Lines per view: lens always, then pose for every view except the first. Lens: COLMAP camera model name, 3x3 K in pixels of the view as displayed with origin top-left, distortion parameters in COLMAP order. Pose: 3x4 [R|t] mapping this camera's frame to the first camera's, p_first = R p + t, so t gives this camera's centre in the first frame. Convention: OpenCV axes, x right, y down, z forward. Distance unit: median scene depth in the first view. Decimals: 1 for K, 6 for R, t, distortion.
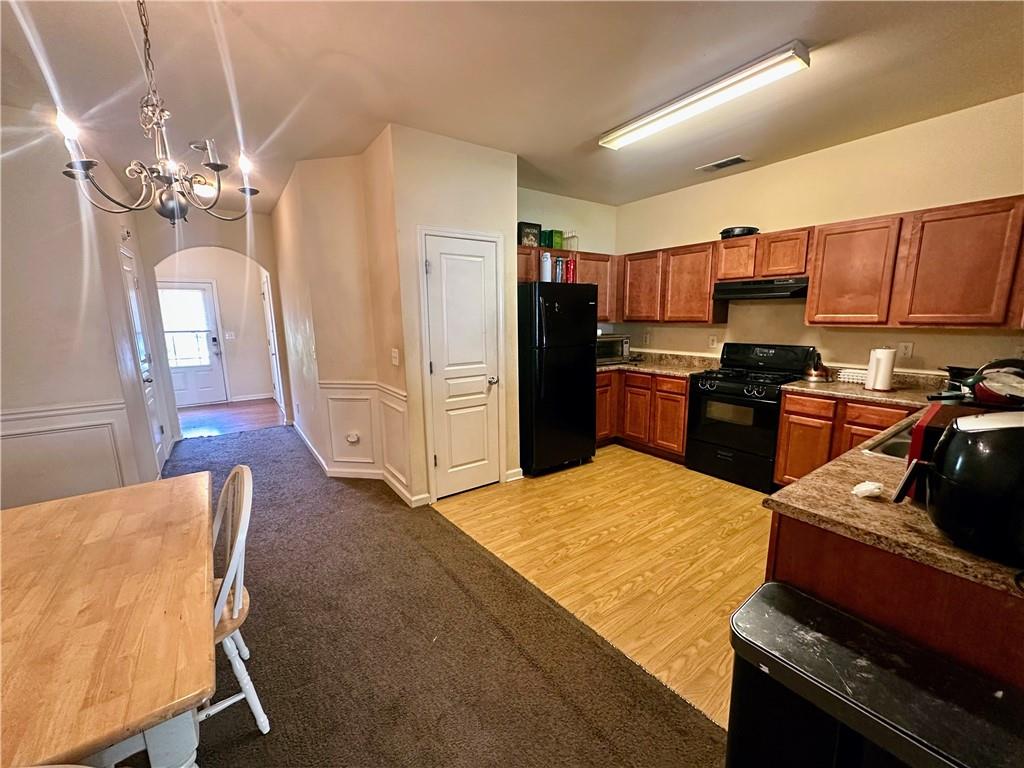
lens RADIAL K [[408.9, 0, 512.5], [0, 408.9, 385.7], [0, 0, 1]] dist [-0.001121, 0.000965]
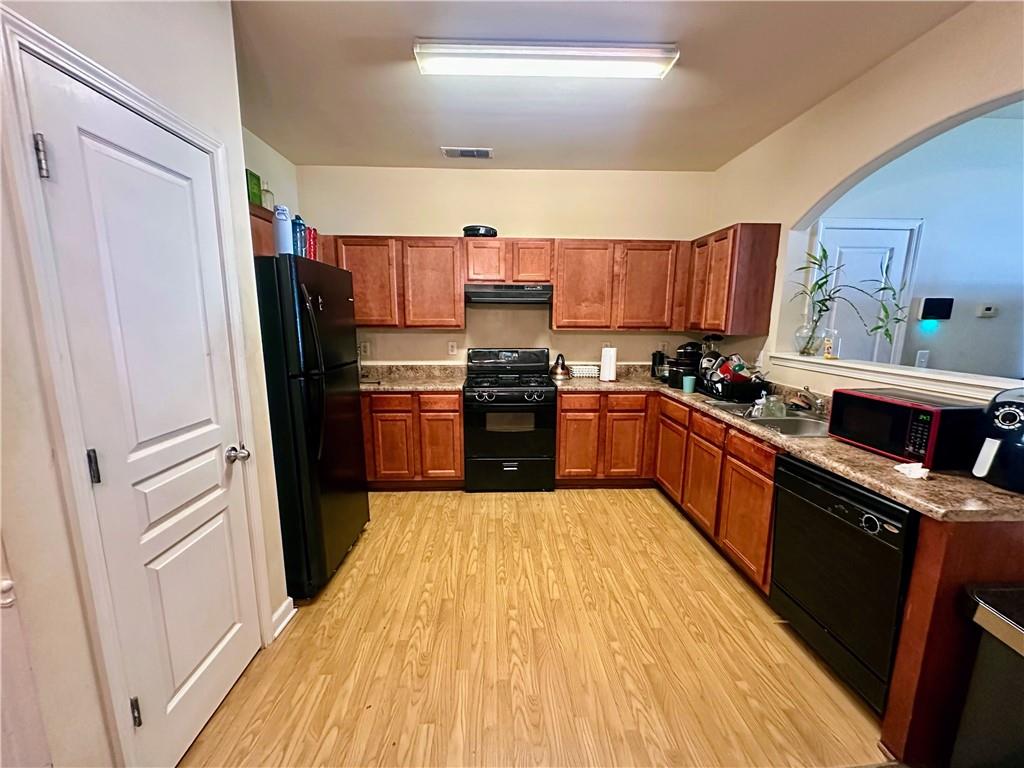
lens RADIAL K [[408.9, 0, 509.8], [0, 408.9, 386.0], [0, 0, 1]] dist [-0.001121, 0.000965]
pose [[0.548513, -0.125733, 0.826634, -0.239166], [0.133417, 0.989124, 0.061918, -0.072721], [-0.825429, 0.076324, 0.559322, 0.443161]]
